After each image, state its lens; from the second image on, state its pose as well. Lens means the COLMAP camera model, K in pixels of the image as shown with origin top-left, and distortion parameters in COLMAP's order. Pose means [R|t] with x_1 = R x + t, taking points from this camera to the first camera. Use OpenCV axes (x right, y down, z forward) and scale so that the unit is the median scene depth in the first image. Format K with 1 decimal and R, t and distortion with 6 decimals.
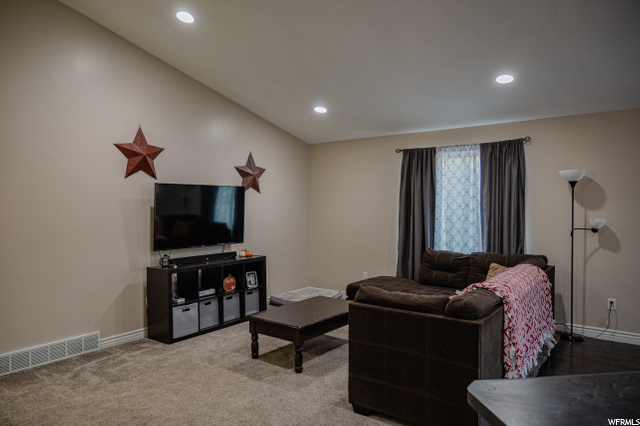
lens RADIAL K [[433.8, 0, 315.9], [0, 433.8, 214.5], [0, 0, 1]] dist [-0.003686, 0.005344]
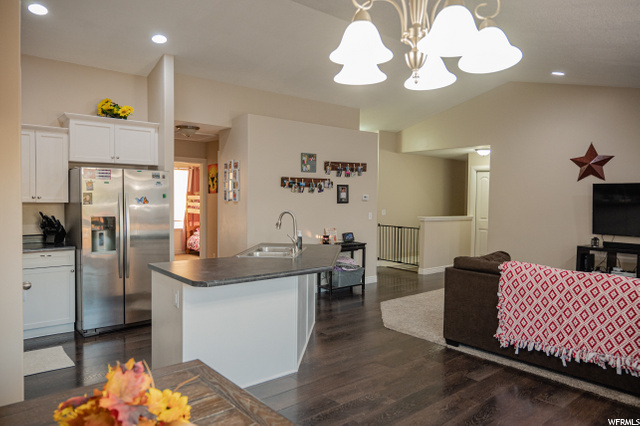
lens RADIAL K [[433.8, 0, 322.3], [0, 433.8, 211.3], [0, 0, 1]] dist [-0.003686, 0.005344]
pose [[-0.204425, 0.036844, -0.978189, 1.071920], [-0.031722, 0.998517, 0.044239, -0.018654], [0.978368, 0.040074, -0.202953, 0.429942]]
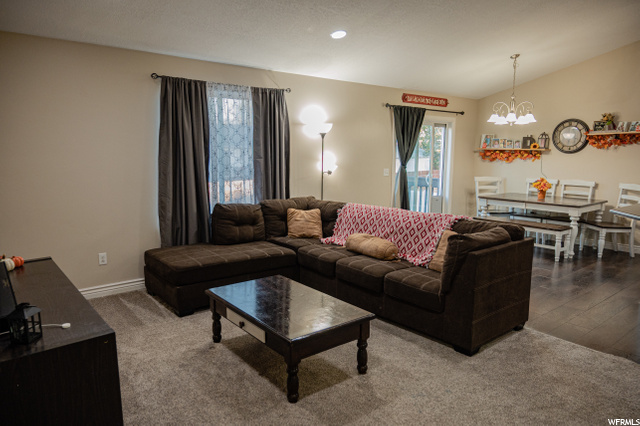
lens RADIAL K [[433.8, 0, 315.7], [0, 433.8, 213.5], [0, 0, 1]] dist [-0.003686, 0.005344]
pose [[0.229203, -0.131405, 0.964468, -0.579492], [0.013629, 0.991182, 0.131806, -0.013877], [-0.973283, -0.017065, 0.228973, 0.689930]]
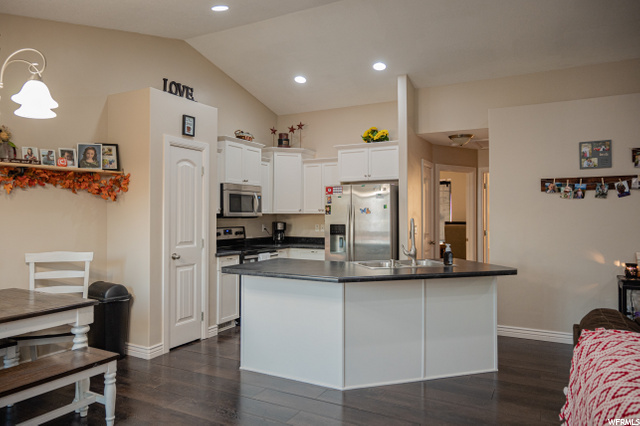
lens RADIAL K [[433.8, 0, 320.3], [0, 433.8, 210.4], [0, 0, 1]] dist [-0.003686, 0.005344]
pose [[-0.985867, 0.003771, -0.167485, 0.516059], [0.002007, 0.999941, 0.010699, -0.000816], [0.167516, 0.010211, -0.985817, 0.910497]]
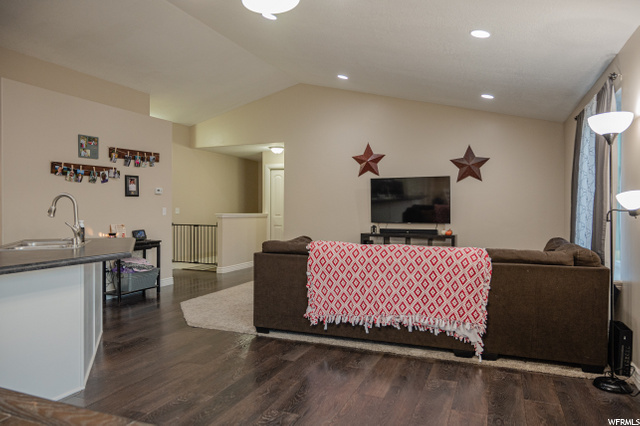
lens RADIAL K [[433.8, 0, 317.4], [0, 433.8, 210.1], [0, 0, 1]] dist [-0.003686, 0.005344]
pose [[0.262229, 0.011061, -0.964942, 1.016893], [-0.023703, 0.999706, 0.005018, 0.034943], [0.964714, 0.021556, 0.262415, 0.394882]]
